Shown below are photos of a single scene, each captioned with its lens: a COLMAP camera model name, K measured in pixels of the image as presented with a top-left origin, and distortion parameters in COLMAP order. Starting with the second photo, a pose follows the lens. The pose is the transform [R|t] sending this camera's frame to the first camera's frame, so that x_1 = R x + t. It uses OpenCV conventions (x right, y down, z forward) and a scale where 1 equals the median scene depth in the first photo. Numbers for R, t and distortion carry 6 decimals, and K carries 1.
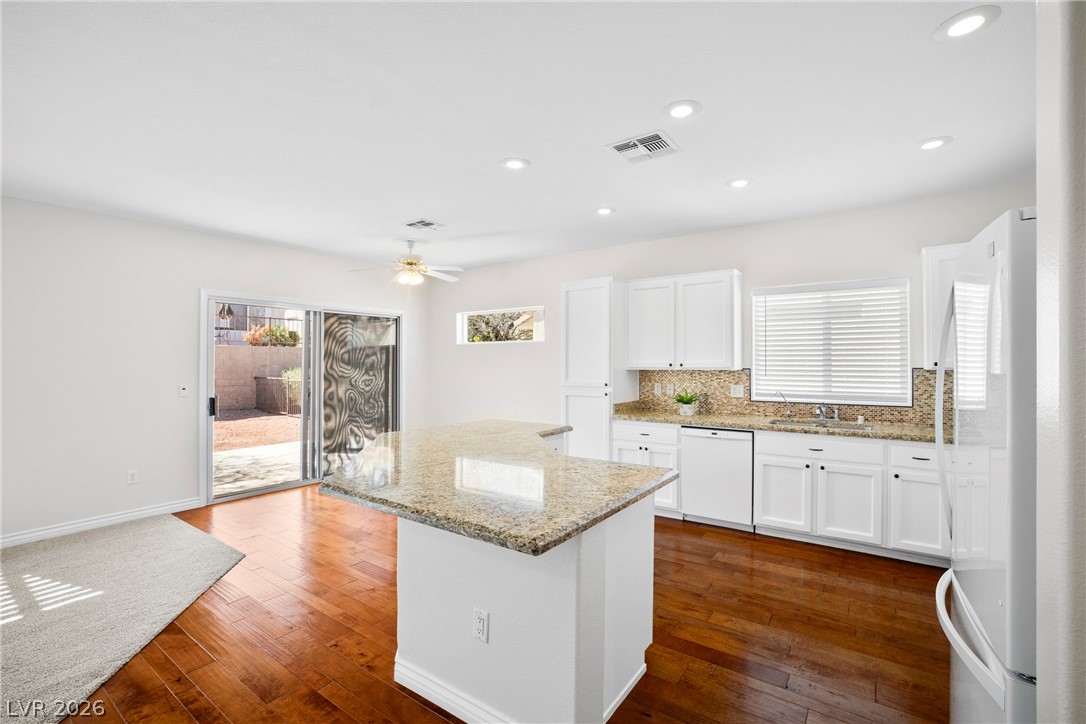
lens RADIAL K [[471.2, 0, 543.0], [0, 471.2, 362.0], [0, 0, 1]] dist [-0.034911, 0.015780]
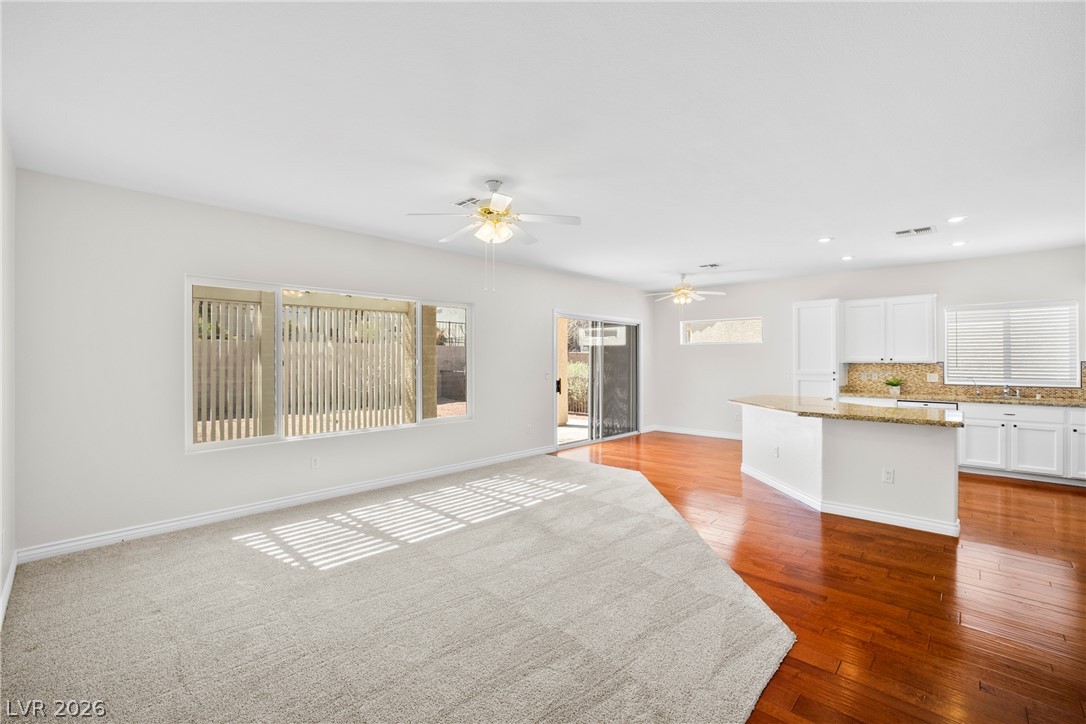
lens RADIAL K [[471.2, 0, 543.0], [0, 471.2, 362.0], [0, 0, 1]] dist [-0.034911, 0.015780]
pose [[0.992393, 0.001671, -0.123100, -0.593724], [-0.000878, 0.999979, 0.006497, 0.005855], [0.123108, -0.006339, 0.992373, -0.550138]]
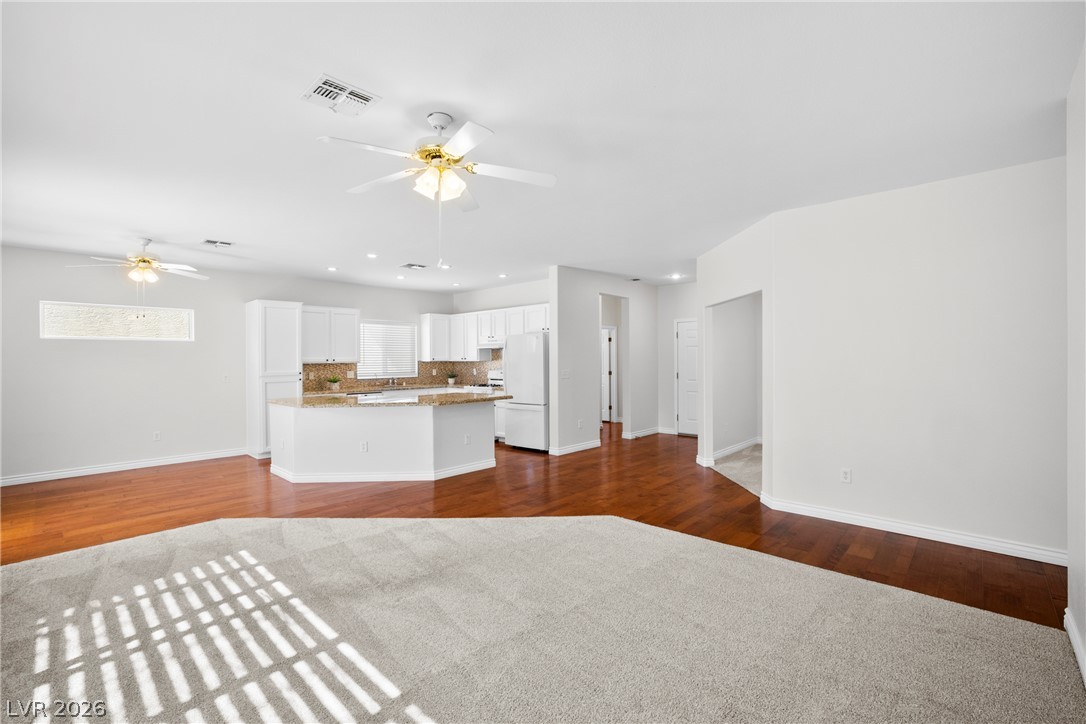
lens RADIAL K [[481.4, 0, 543.0], [0, 481.4, 362.0], [0, 0, 1]] dist [0.023735, 0.000197]
pose [[0.136469, -0.003395, 0.990638, -1.336209], [0.005530, 0.999981, 0.002666, 0.012549], [-0.990629, 0.005115, 0.136486, 0.012104]]
